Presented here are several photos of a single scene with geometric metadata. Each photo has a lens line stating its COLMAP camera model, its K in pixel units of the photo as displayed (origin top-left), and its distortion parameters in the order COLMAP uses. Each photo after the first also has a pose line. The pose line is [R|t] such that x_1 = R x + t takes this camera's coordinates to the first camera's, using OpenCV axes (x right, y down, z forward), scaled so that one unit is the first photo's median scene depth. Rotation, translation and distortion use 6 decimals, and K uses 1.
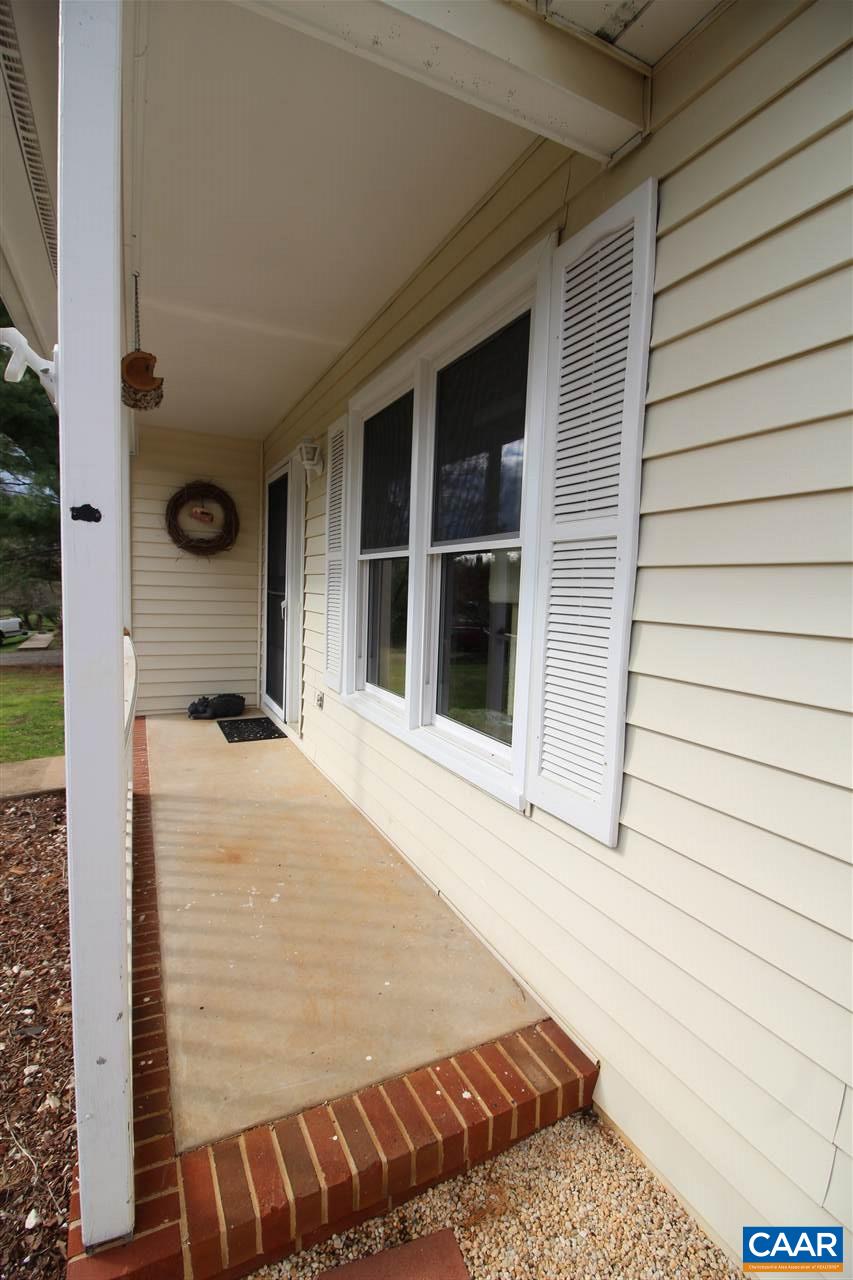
lens RADIAL K [[594.8, 0, 424.0], [0, 594.8, 641.5], [0, 0, 1]] dist [-0.004660, -0.009072]
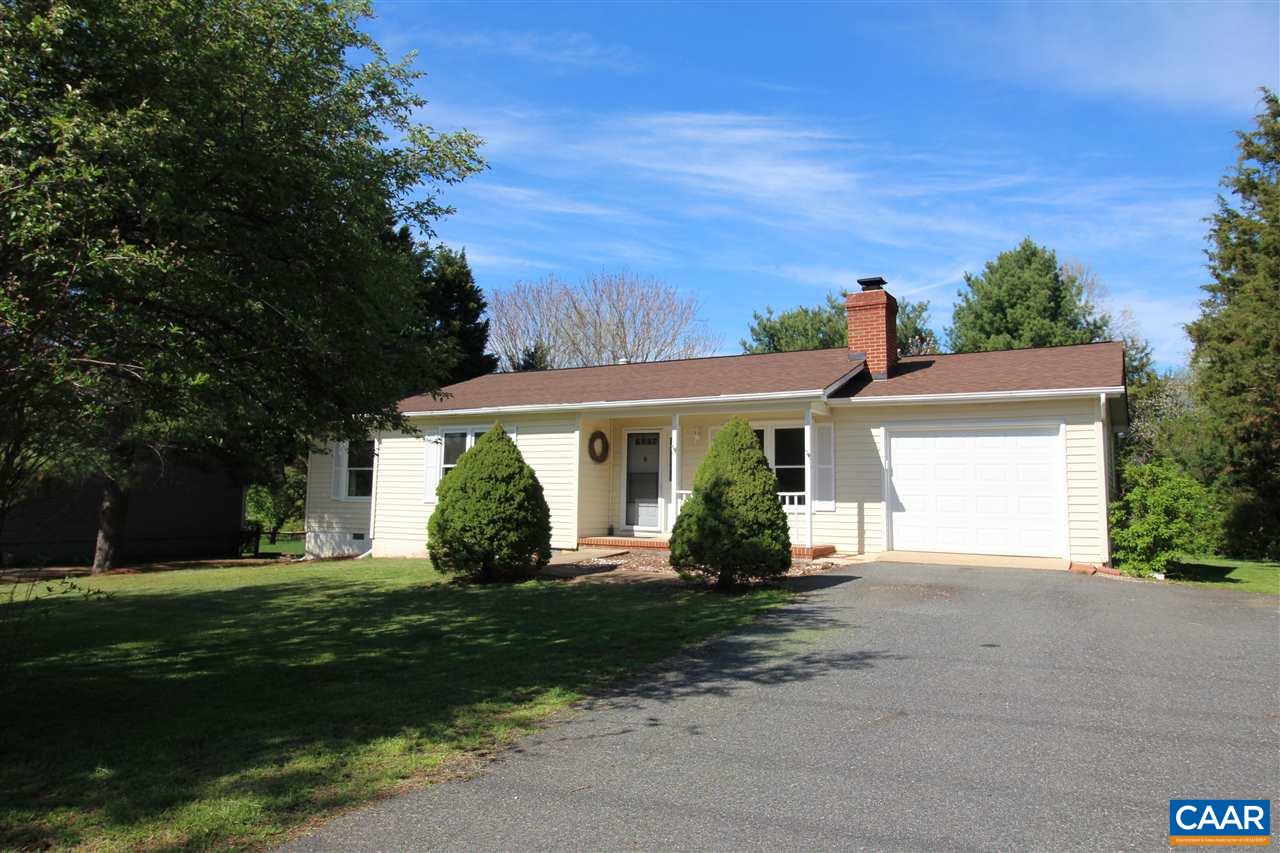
lens RADIAL K [[869.9, 0, 642.1], [0, 869.9, 422.2], [0, 0, 1]] dist [0.006055, -0.004151]
pose [[0.825149, 0.037593, 0.563663, -3.317003], [0.056819, 0.987201, -0.149018, 0.314304], [-0.562051, 0.154989, 0.812452, -2.786994]]
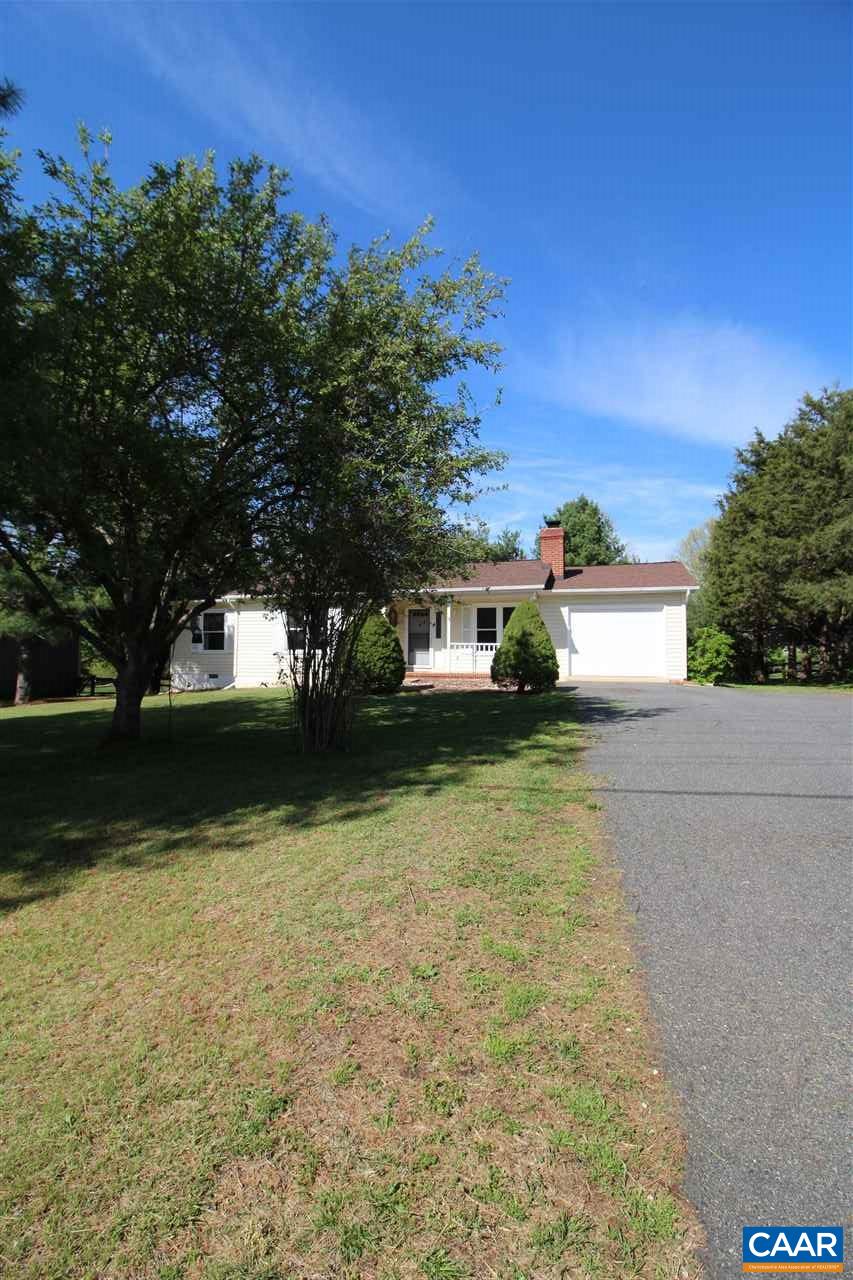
lens RADIAL K [[594.8, 0, 423.3], [0, 594.8, 650.4], [0, 0, 1]] dist [-0.004660, -0.009072]
pose [[0.684796, -0.007066, 0.728700, -4.653595], [0.075807, 0.995219, -0.061589, 0.376517], [-0.724781, 0.097416, 0.682058, -2.551047]]
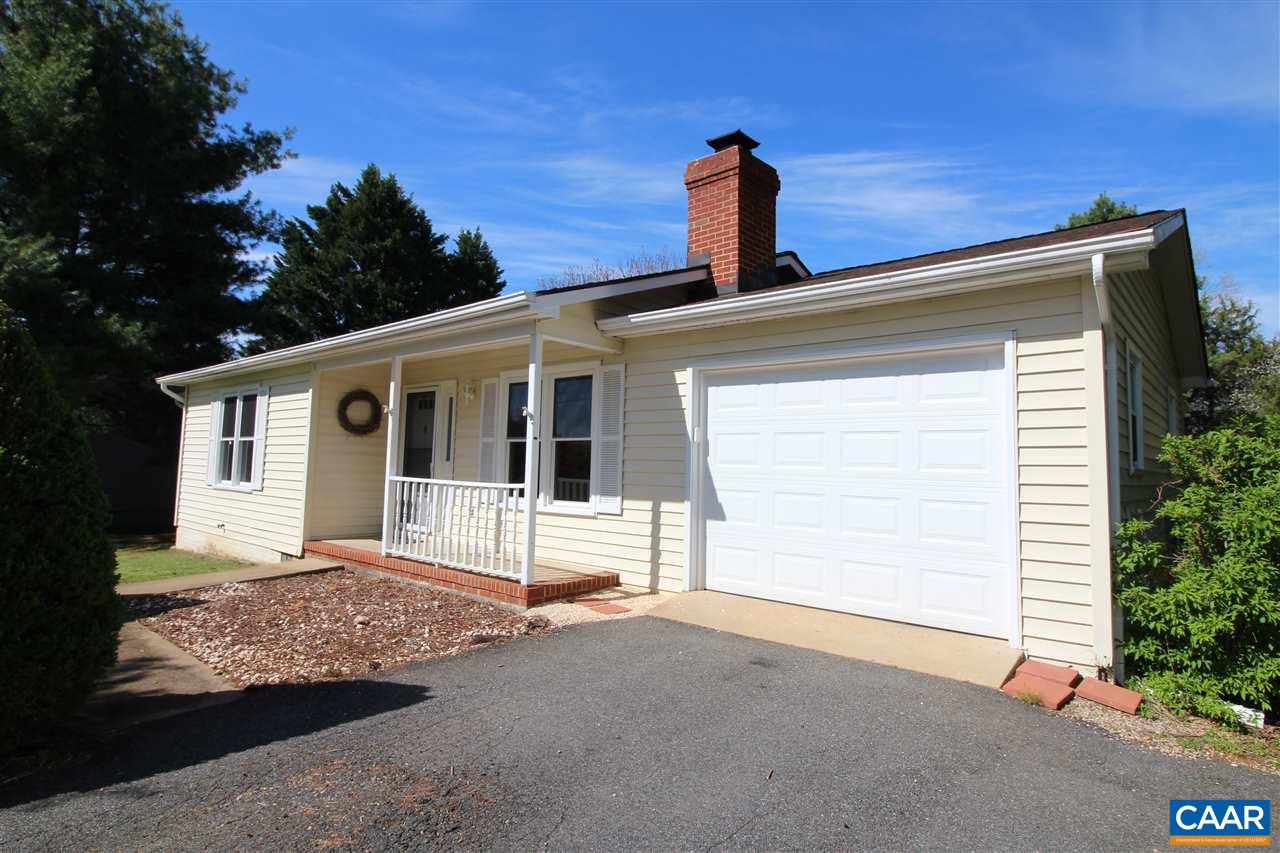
lens RADIAL K [[692.7, 0, 642.6], [0, 692.7, 420.8], [0, 0, 1]] dist [-0.005524, -0.003711]
pose [[0.921681, 0.022422, 0.387299, -0.627329], [0.034947, 0.989471, -0.140450, 0.166155], [-0.386370, 0.142986, 0.911193, -1.561946]]
